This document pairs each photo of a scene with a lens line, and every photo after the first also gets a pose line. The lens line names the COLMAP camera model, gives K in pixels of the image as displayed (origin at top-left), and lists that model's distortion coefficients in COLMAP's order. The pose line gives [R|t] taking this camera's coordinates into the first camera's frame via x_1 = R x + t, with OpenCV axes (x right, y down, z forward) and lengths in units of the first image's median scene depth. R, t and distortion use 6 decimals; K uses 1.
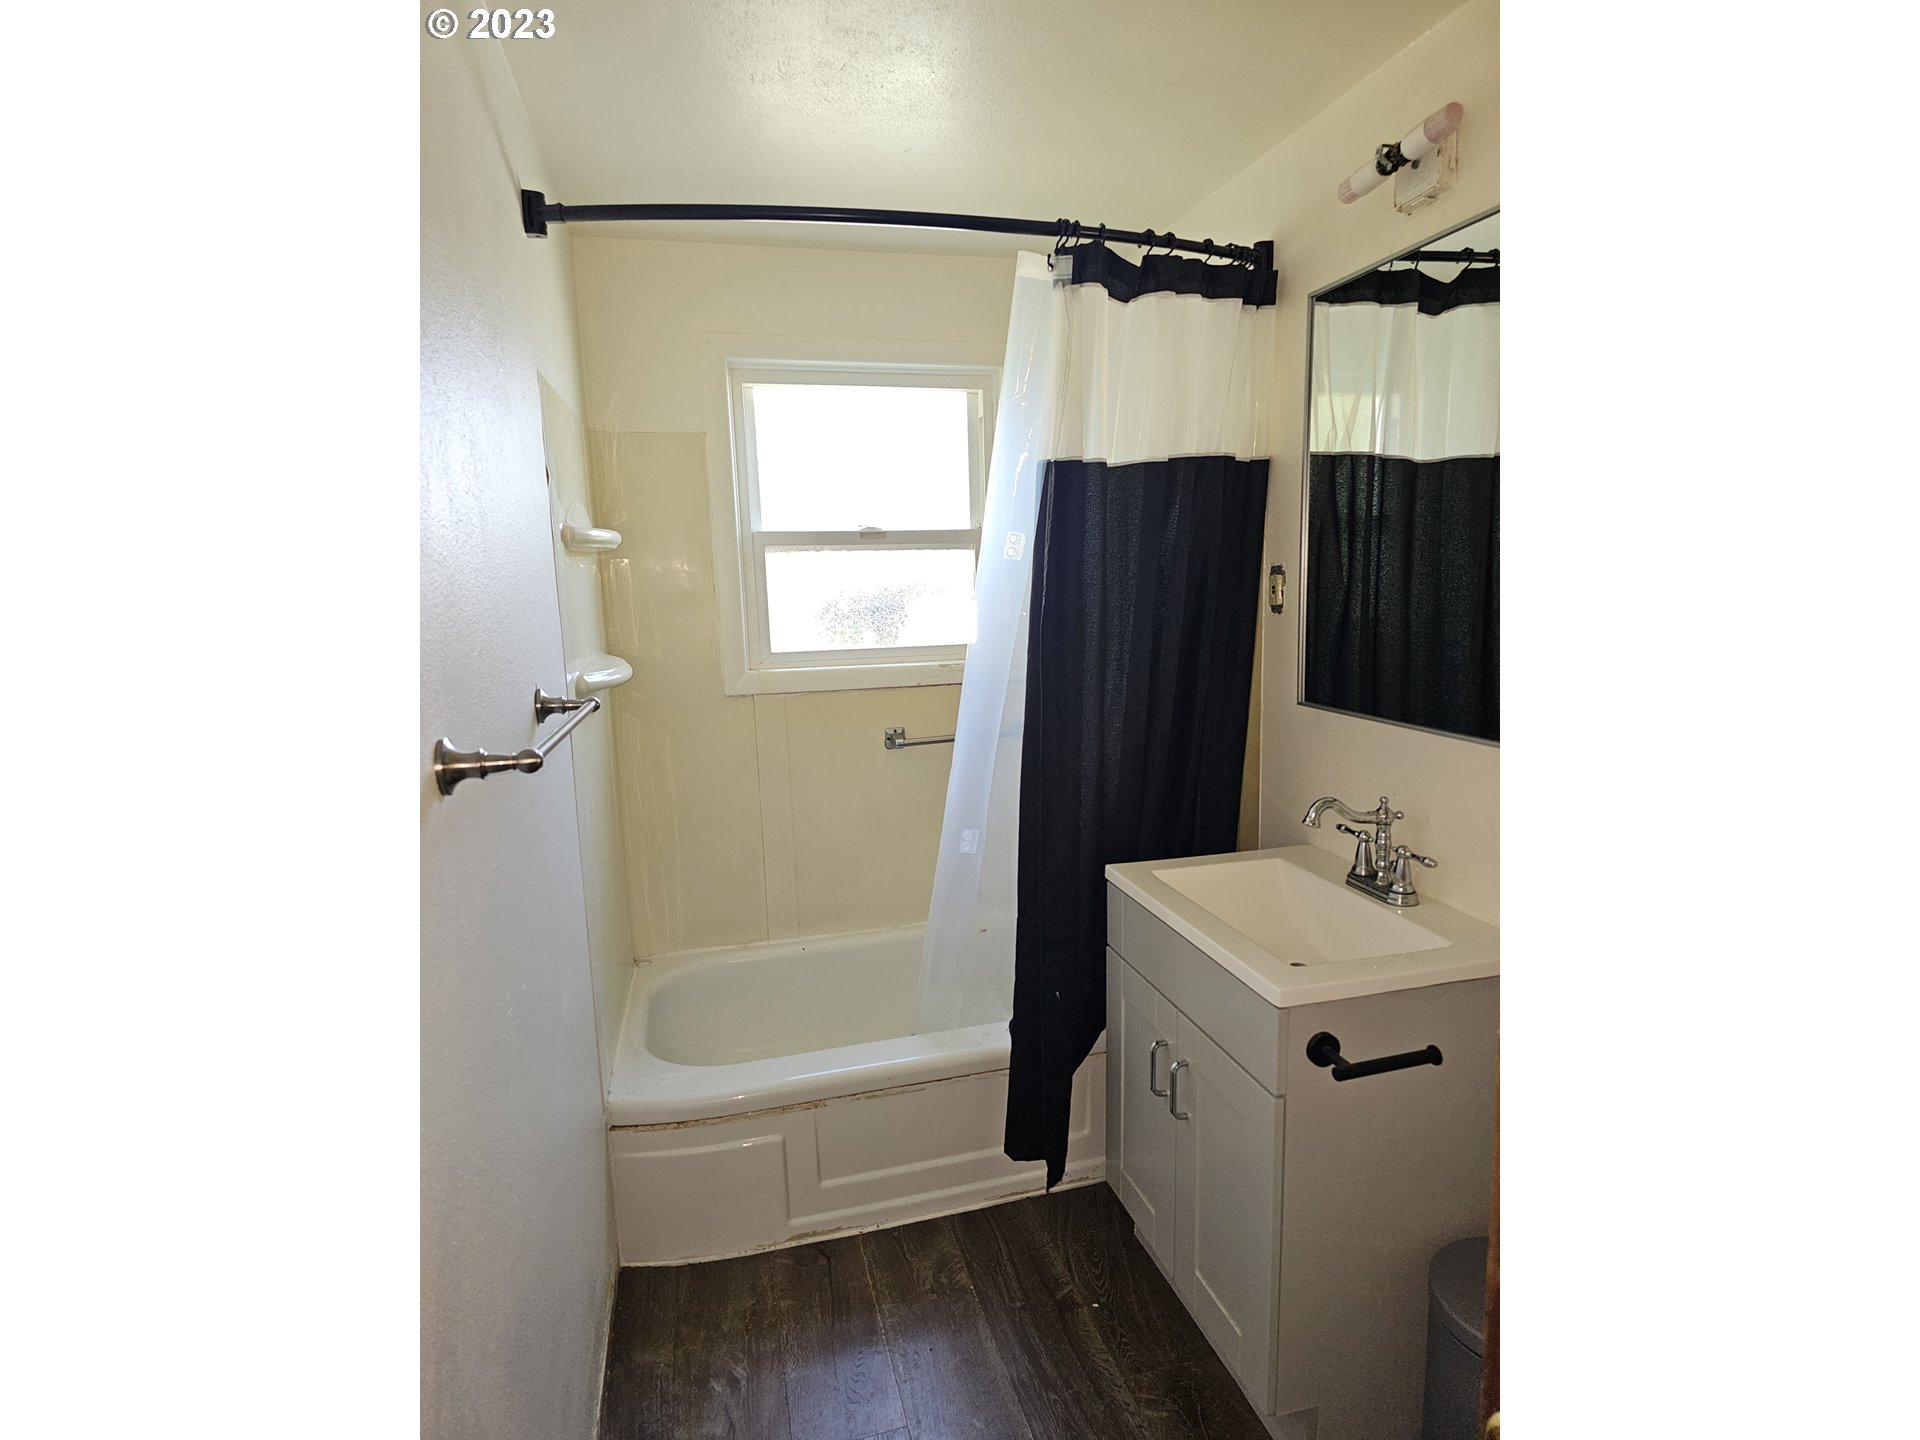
lens RADIAL K [[948.4, 0, 970.8], [0, 948.4, 732.2], [0, 0, 1]] dist [0.072586, -0.083002]
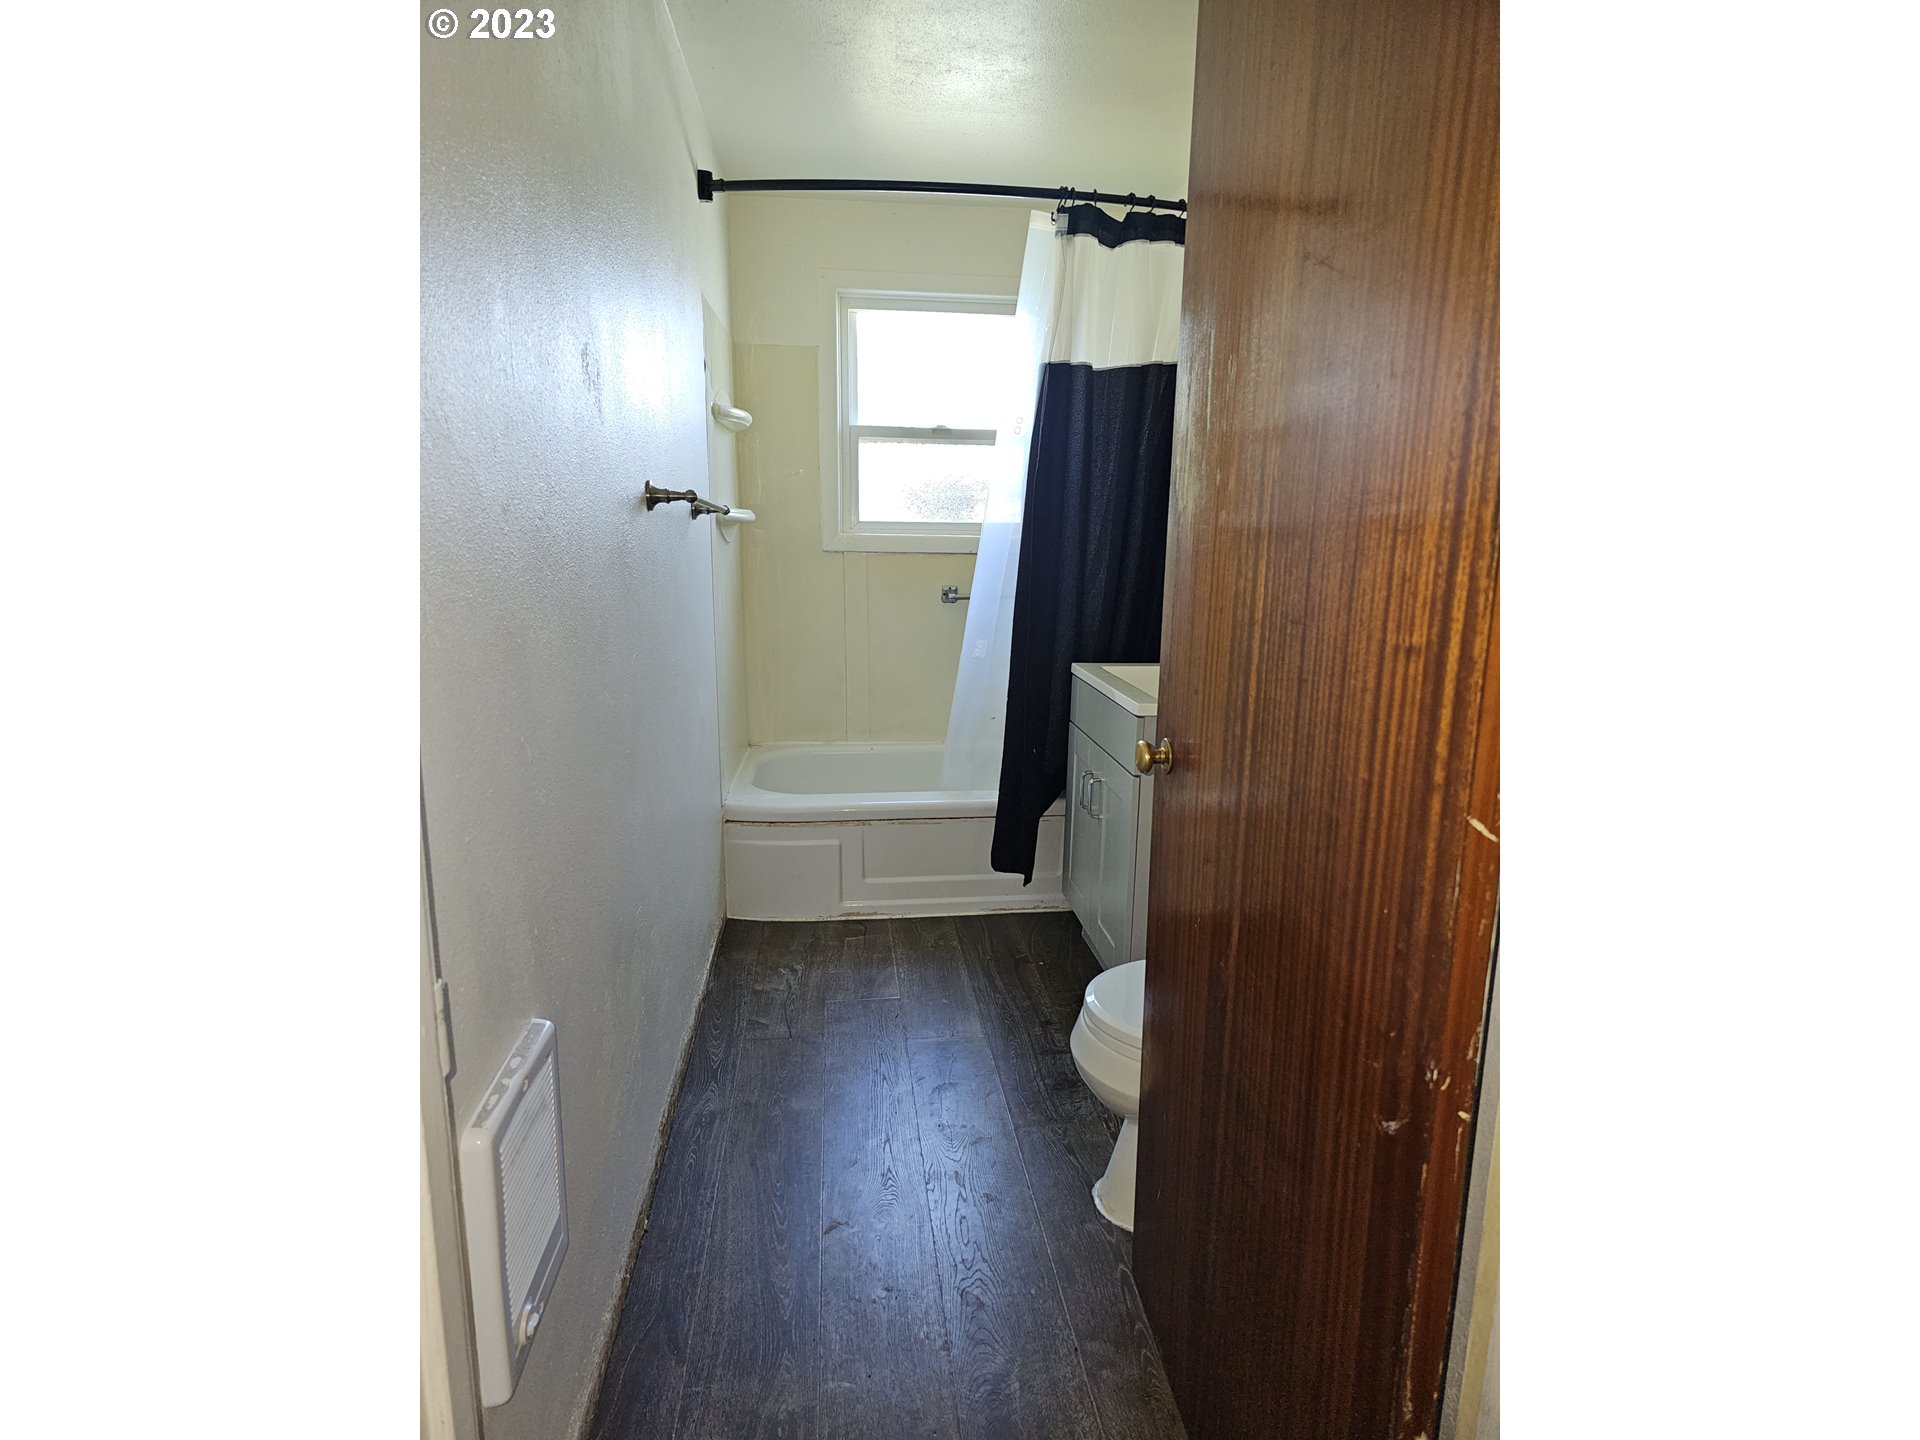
lens RADIAL K [[948.4, 0, 970.8], [0, 948.4, 732.2], [0, 0, 1]] dist [0.072586, -0.083002]
pose [[0.989752, 0.070399, -0.124235, 0.174420], [-0.064217, 0.996523, 0.053095, 0.176935], [0.127541, -0.044573, 0.990831, -0.405789]]
